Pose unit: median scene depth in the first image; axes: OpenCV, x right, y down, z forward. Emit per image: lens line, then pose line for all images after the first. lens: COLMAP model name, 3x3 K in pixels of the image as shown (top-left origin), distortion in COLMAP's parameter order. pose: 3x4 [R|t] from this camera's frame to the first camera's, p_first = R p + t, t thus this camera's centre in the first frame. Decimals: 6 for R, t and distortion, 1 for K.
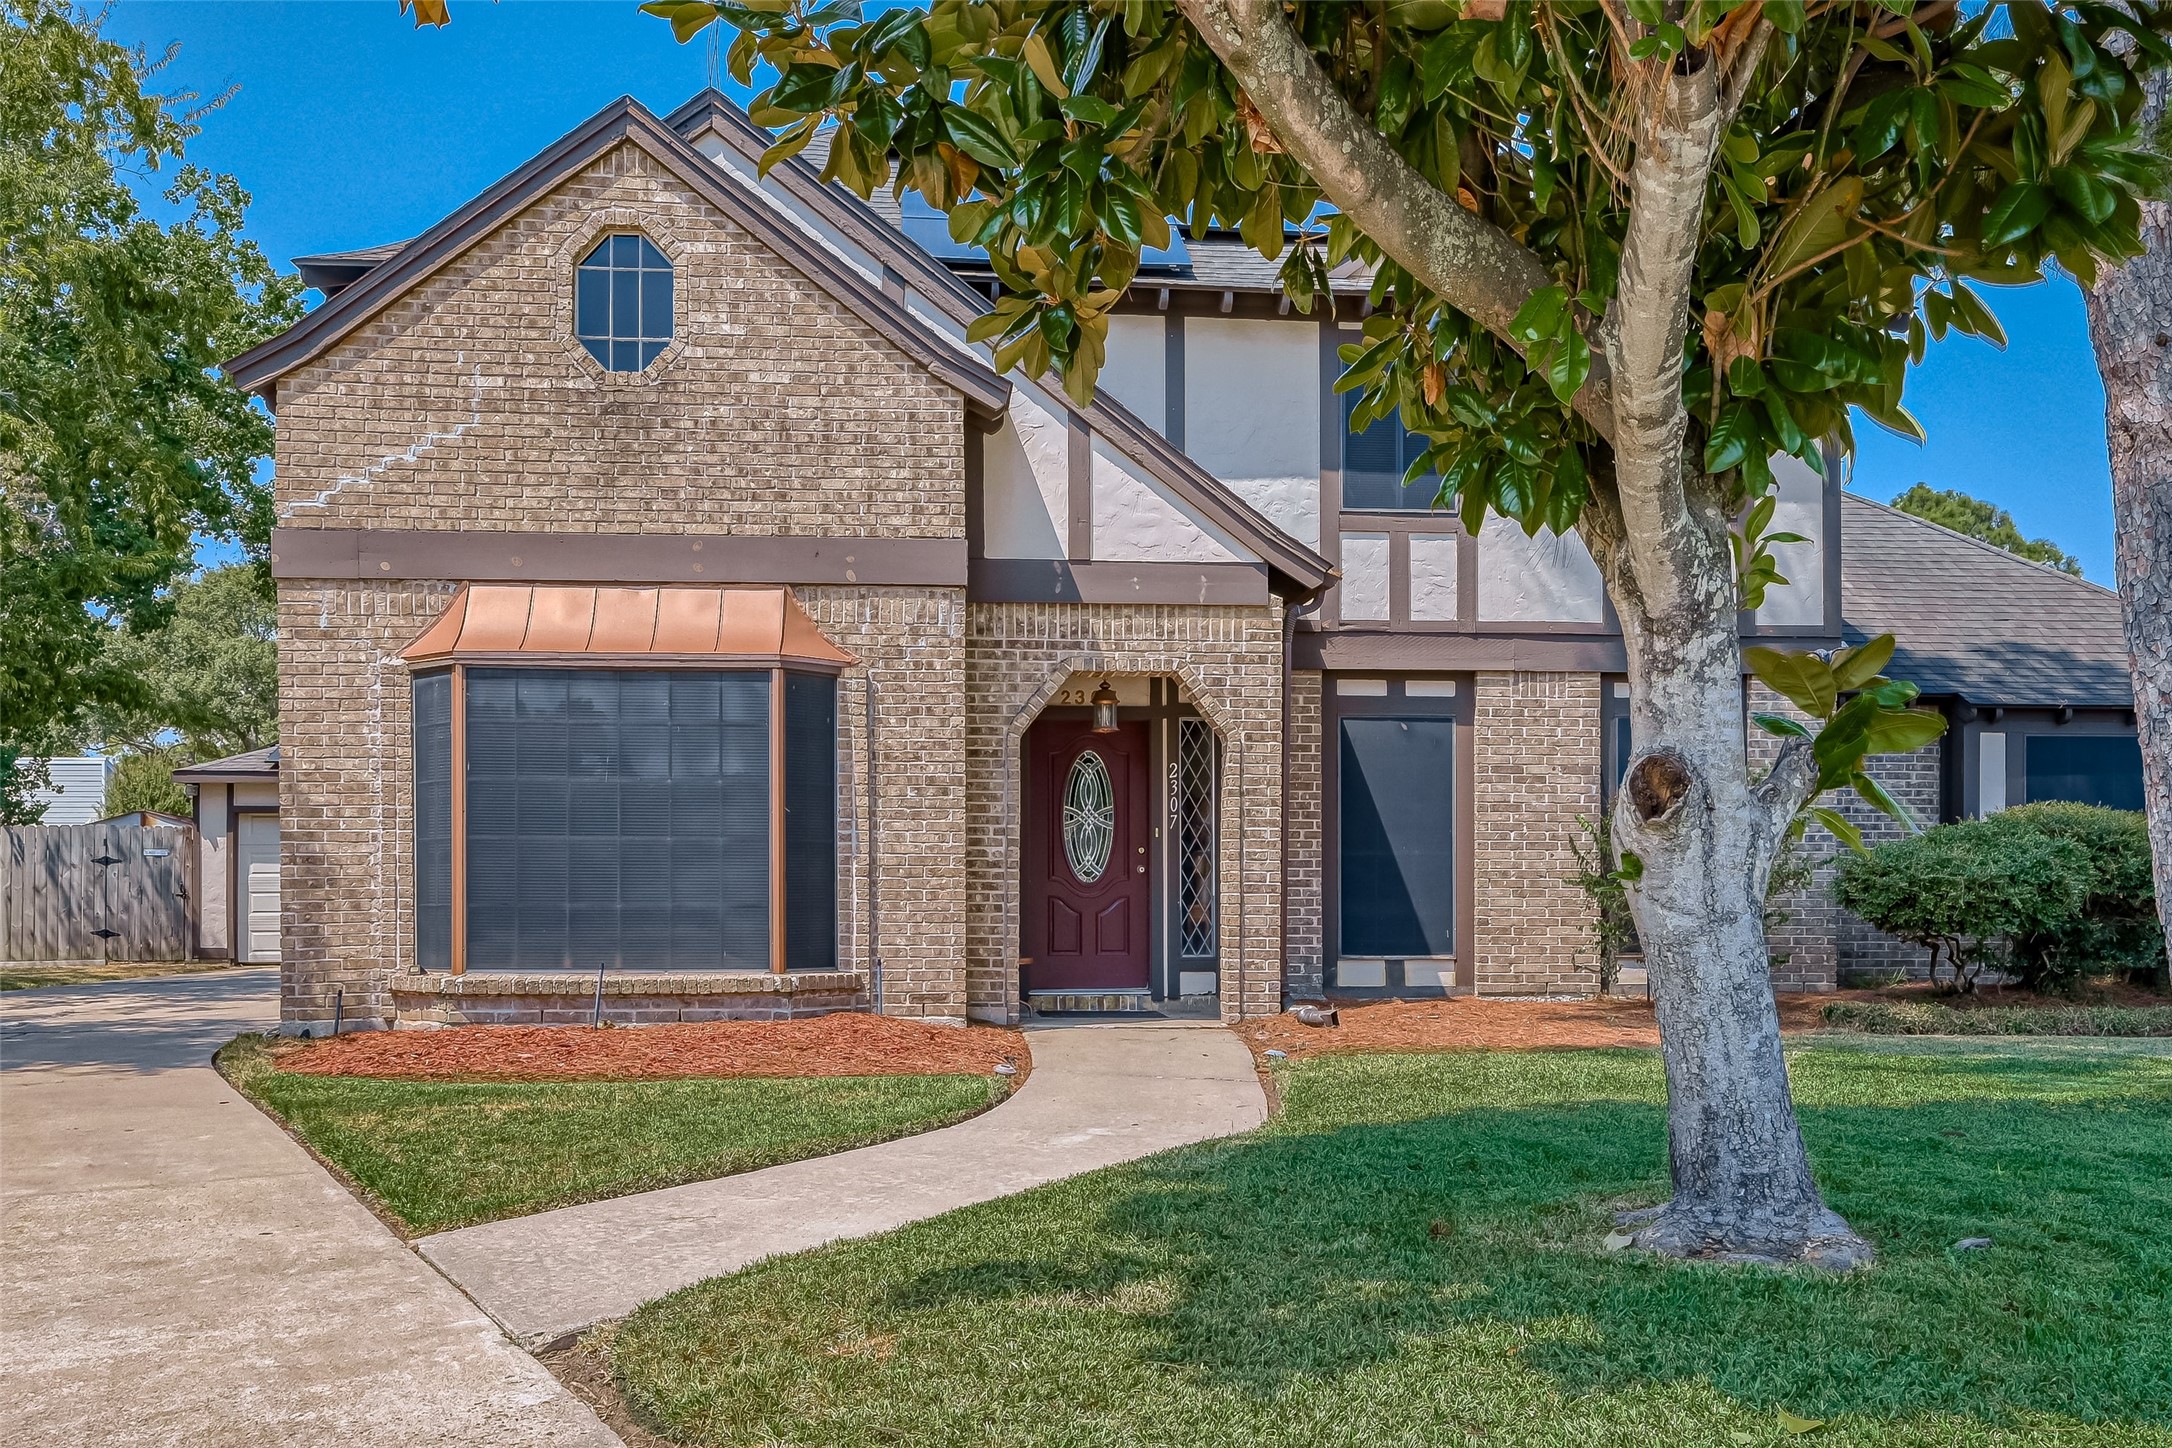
lens RADIAL K [[1392.3, 0, 1086.9], [0, 1392.3, 731.6], [0, 0, 1]] dist [0.001116, 0.000635]
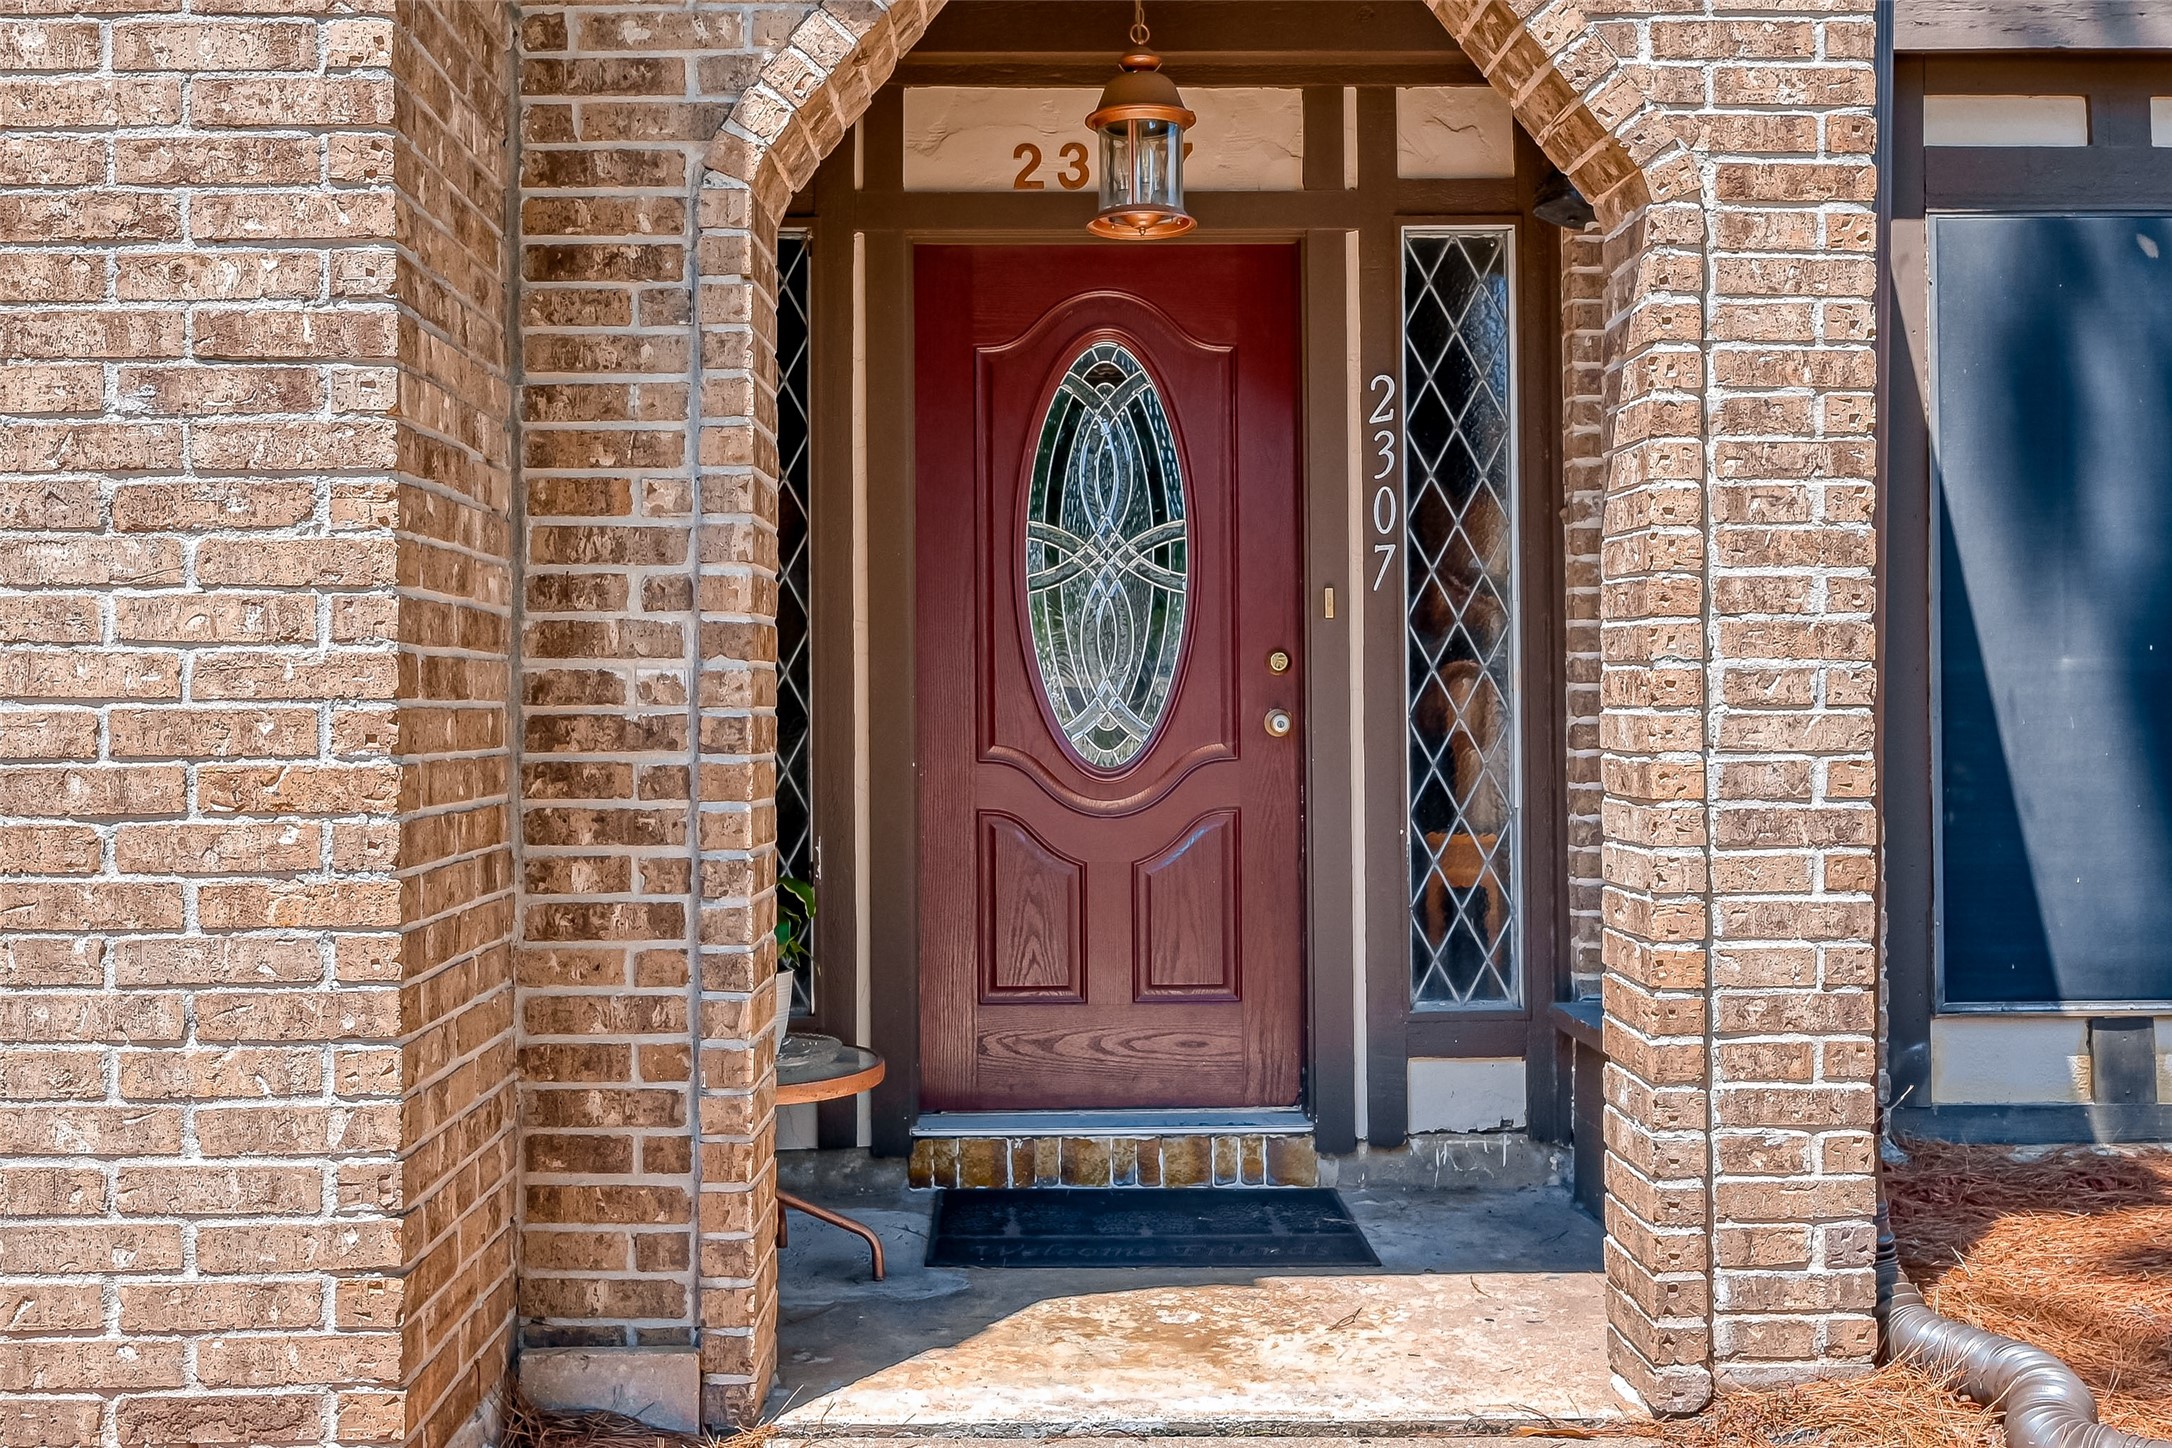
lens RADIAL K [[1392.3, 0, 1137.0], [0, 1392.3, 613.0], [0, 0, 1]] dist [0.001116, 0.000635]
pose [[0.998041, -0.009060, -0.061911, 0.029786], [0.012907, 0.997991, 0.062029, 0.060762], [0.061224, -0.062707, 0.996152, 0.762201]]
